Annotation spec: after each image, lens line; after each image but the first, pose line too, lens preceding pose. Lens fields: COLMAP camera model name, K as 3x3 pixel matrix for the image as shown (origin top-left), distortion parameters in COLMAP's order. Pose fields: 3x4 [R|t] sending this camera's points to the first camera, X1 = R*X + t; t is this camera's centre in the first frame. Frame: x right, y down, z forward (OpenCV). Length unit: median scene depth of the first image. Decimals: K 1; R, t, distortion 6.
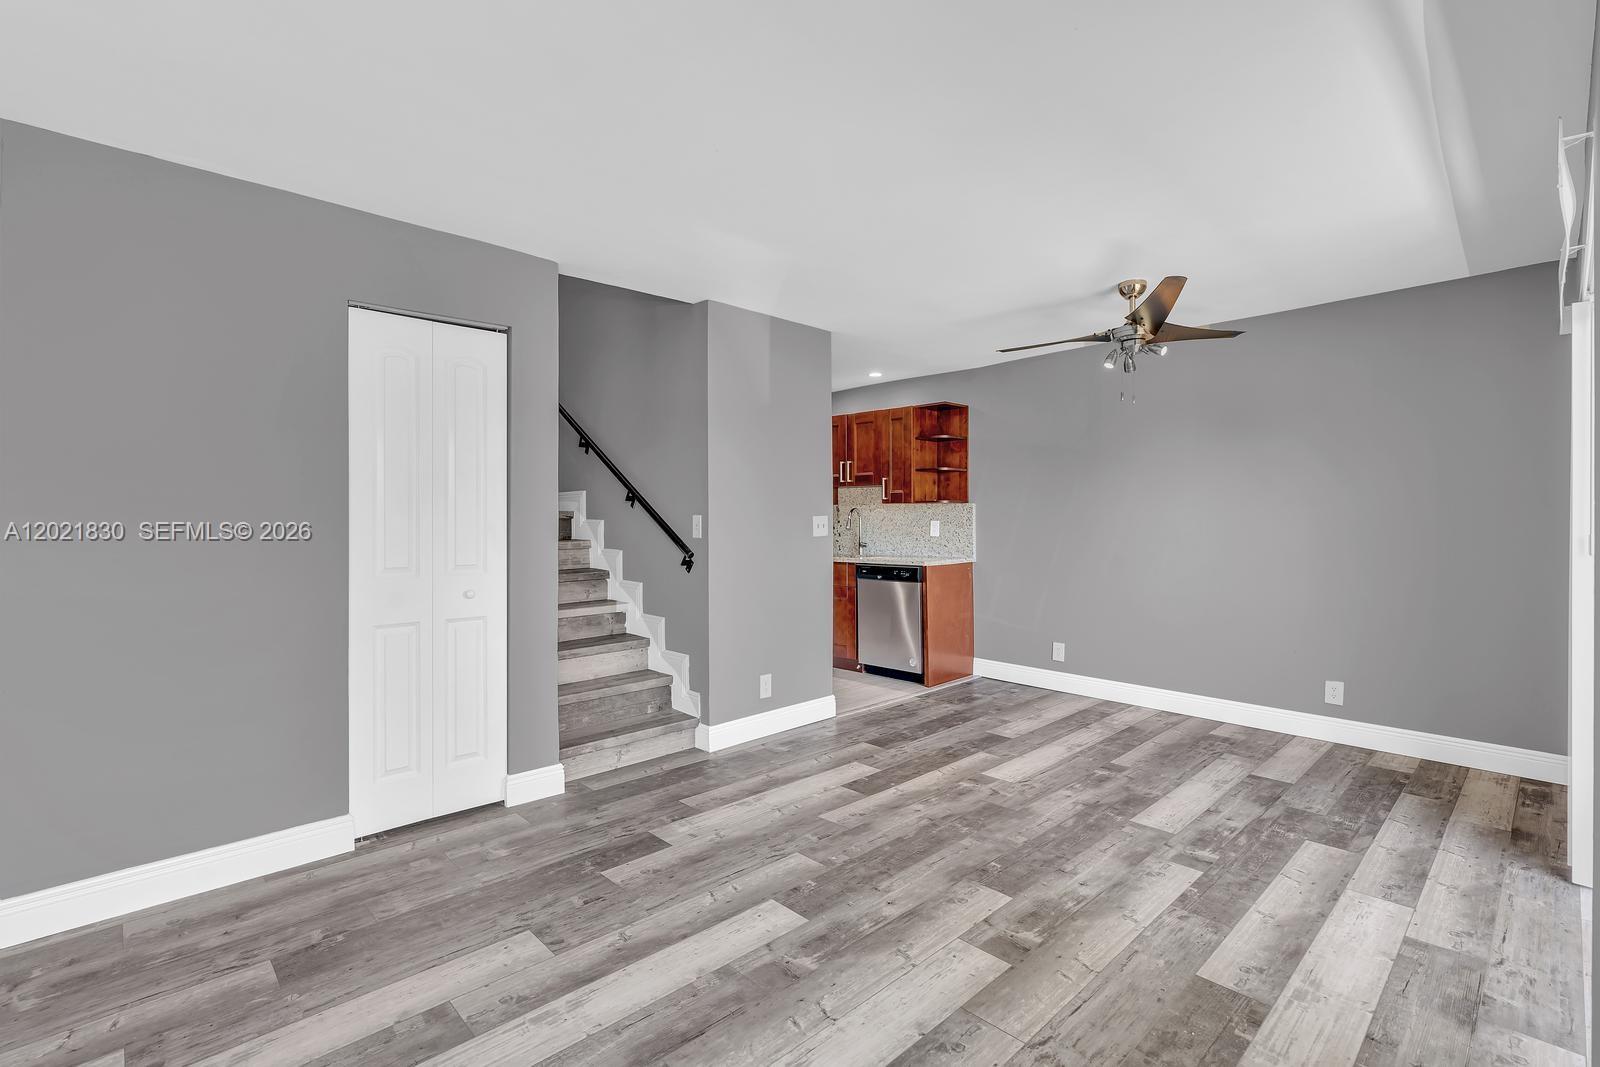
lens RADIAL K [[731.0, 0, 793.7], [0, 731.0, 524.7], [0, 0, 1]] dist [-0.004007, 0.001416]
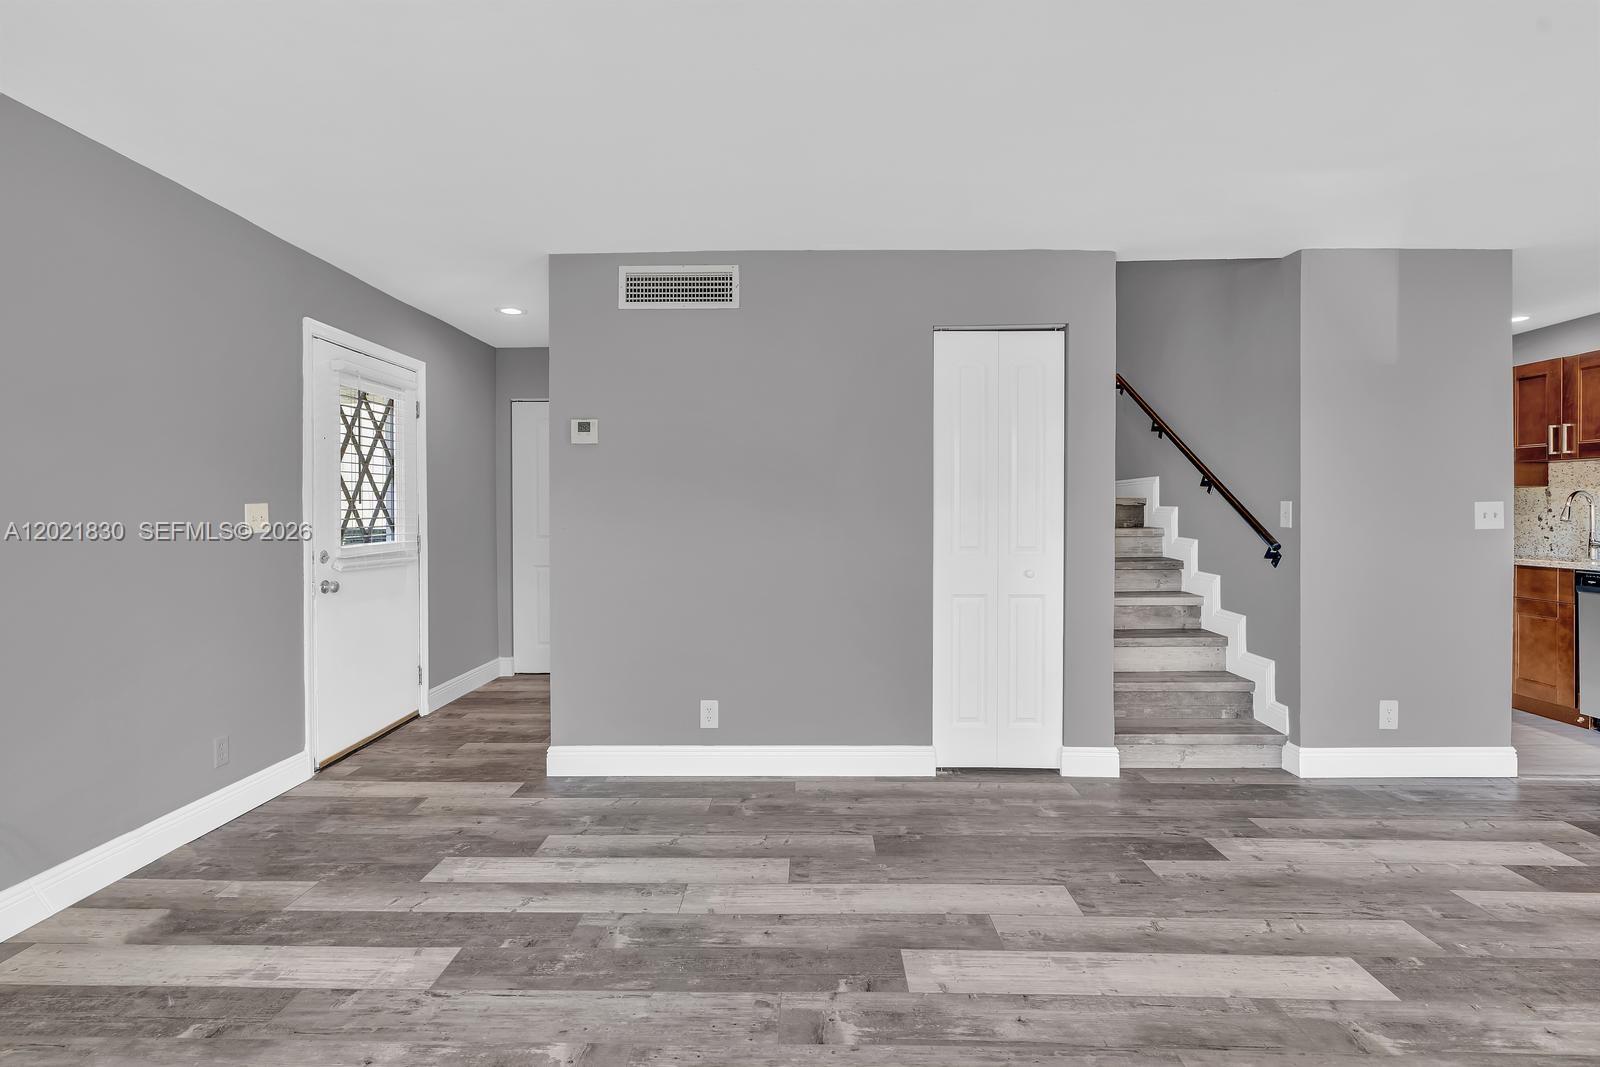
lens RADIAL K [[731.0, 0, 793.7], [0, 731.0, 524.7], [0, 0, 1]] dist [-0.004007, 0.001416]
pose [[0.714263, 0.019397, -0.699608, 0.070528], [-0.007011, 0.999764, 0.020562, 0.001044], [0.699842, -0.009782, 0.714231, -0.034362]]
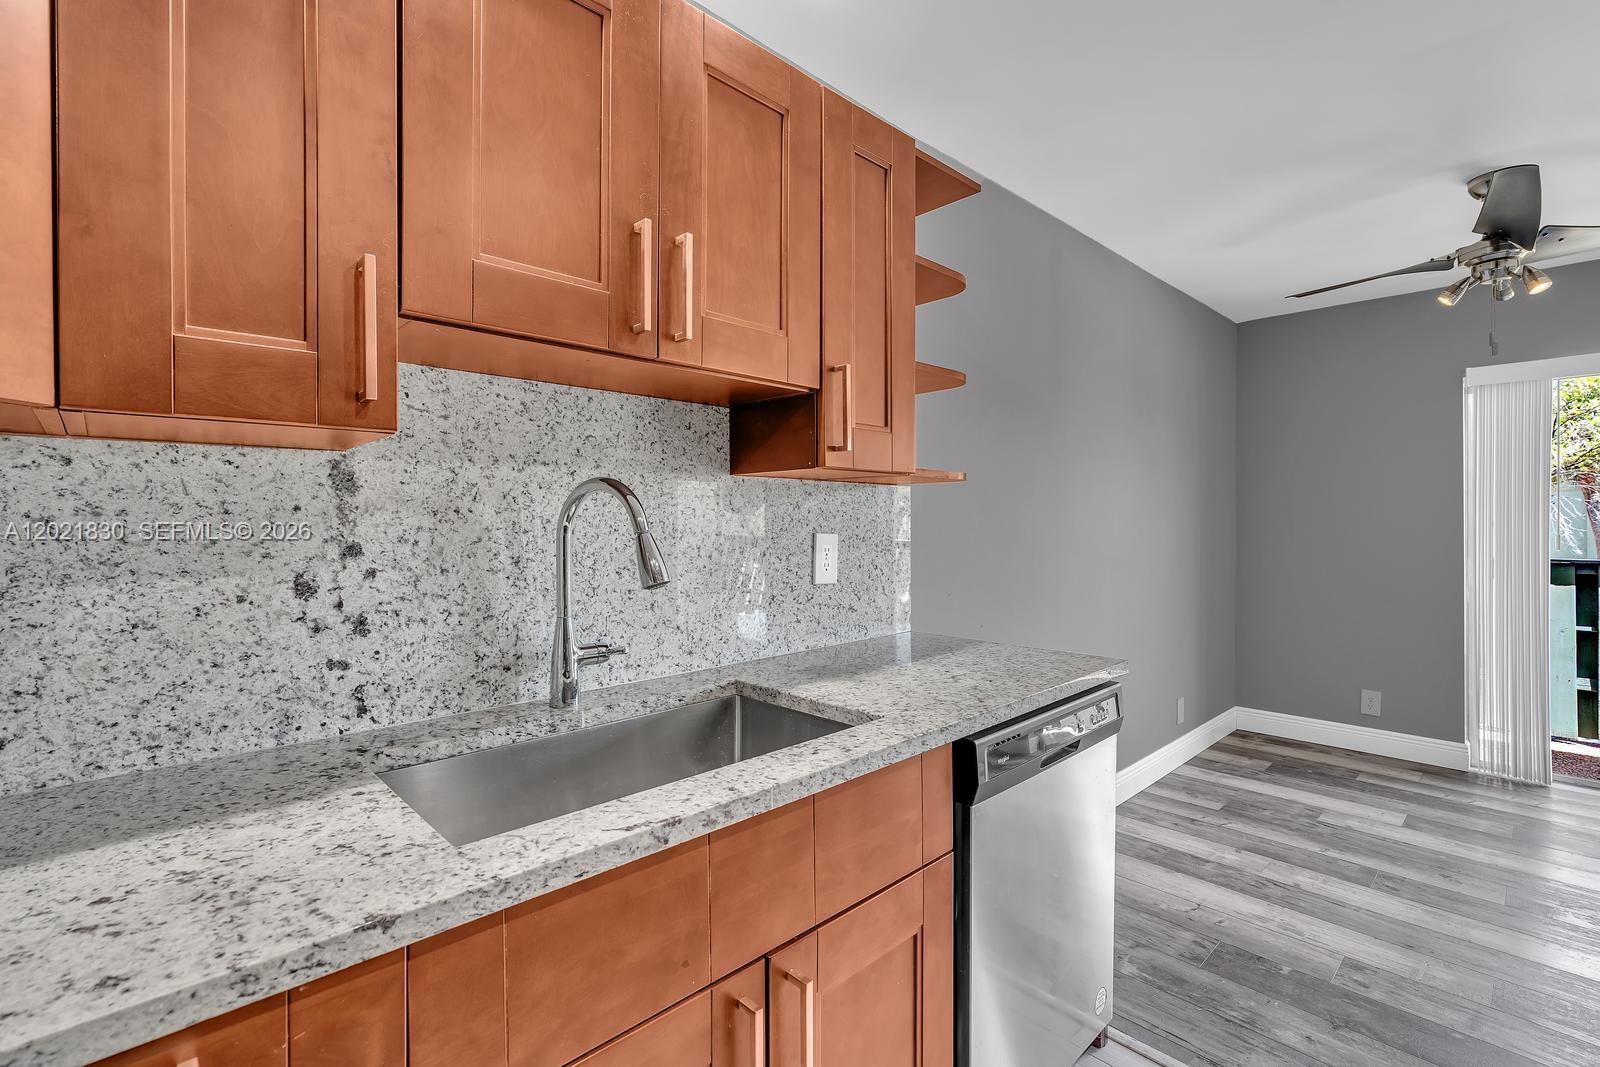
lens RADIAL K [[731.0, 0, 793.7], [0, 731.0, 524.7], [0, 0, 1]] dist [-0.004007, 0.001416]
pose [[-0.006798, -0.004201, 0.999968, -0.232007], [0.011881, 0.999920, 0.004281, -0.019910], [-0.999906, 0.011910, -0.006747, 1.893629]]
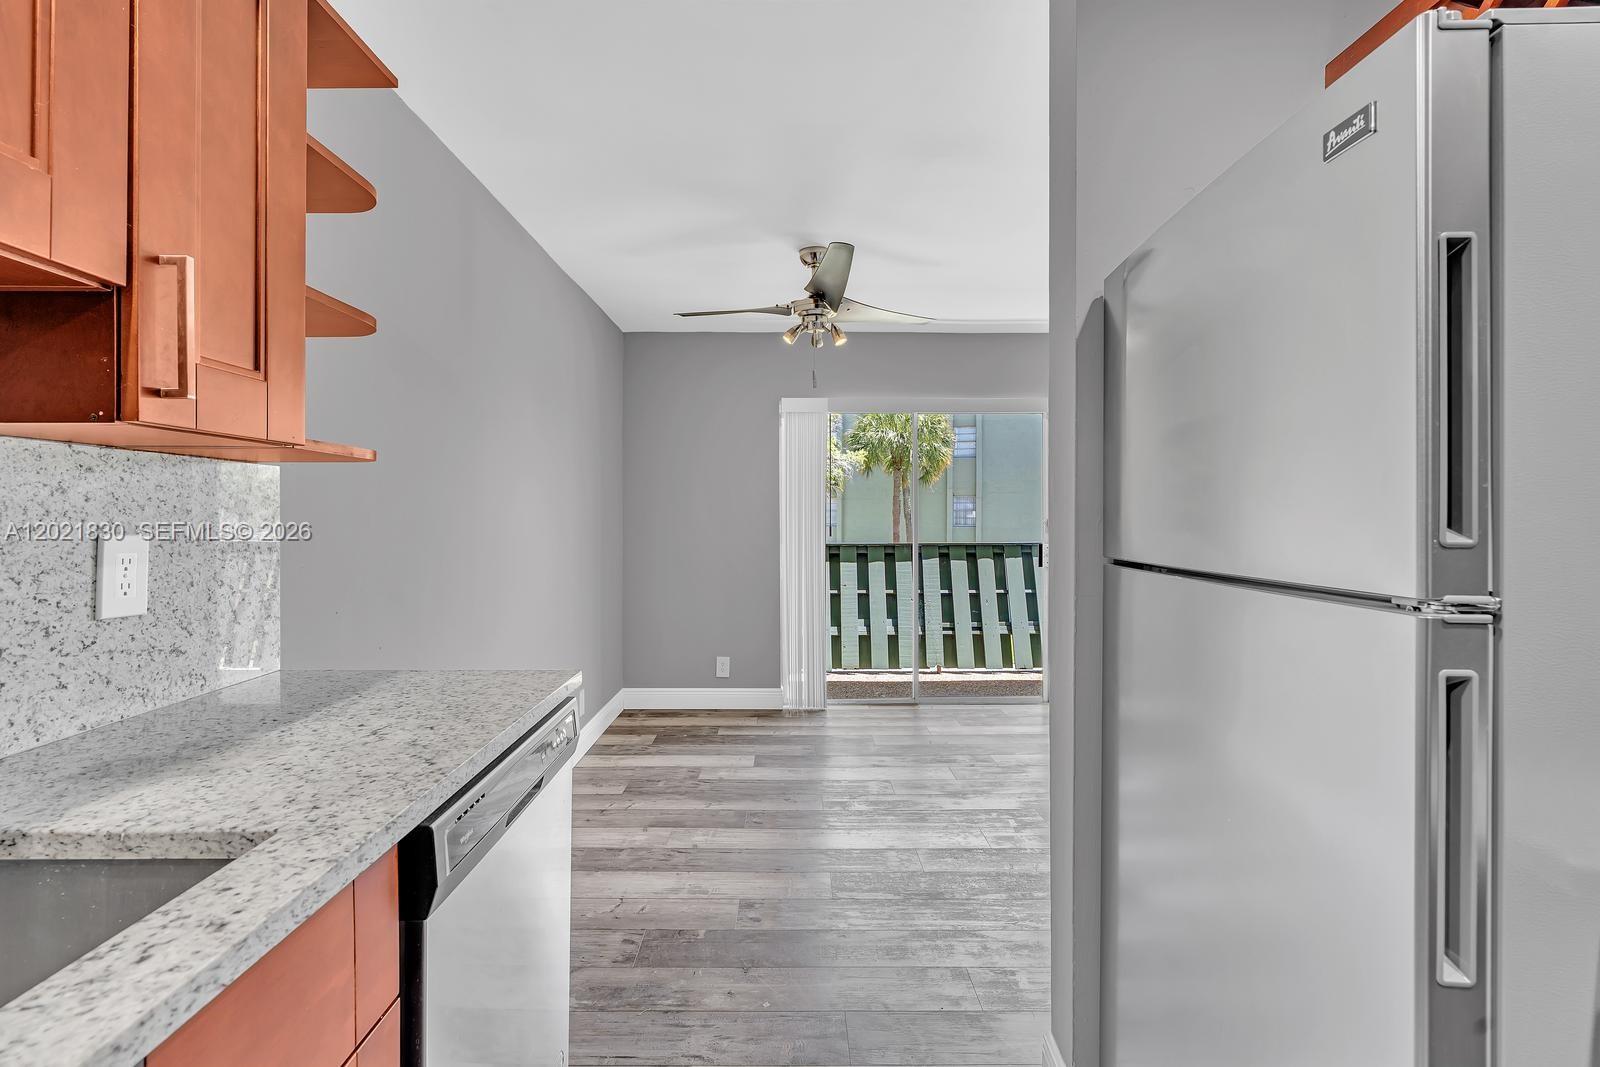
lens RADIAL K [[735.4, 0, 800.5], [0, 735.4, 513.6], [0, 0, 1]] dist [-0.008755, 0.003298]
pose [[-0.736398, 0.002669, 0.676543, -0.135034], [0.007967, 0.999957, 0.004727, -0.019556], [-0.676502, 0.008870, -0.736388, 1.904032]]
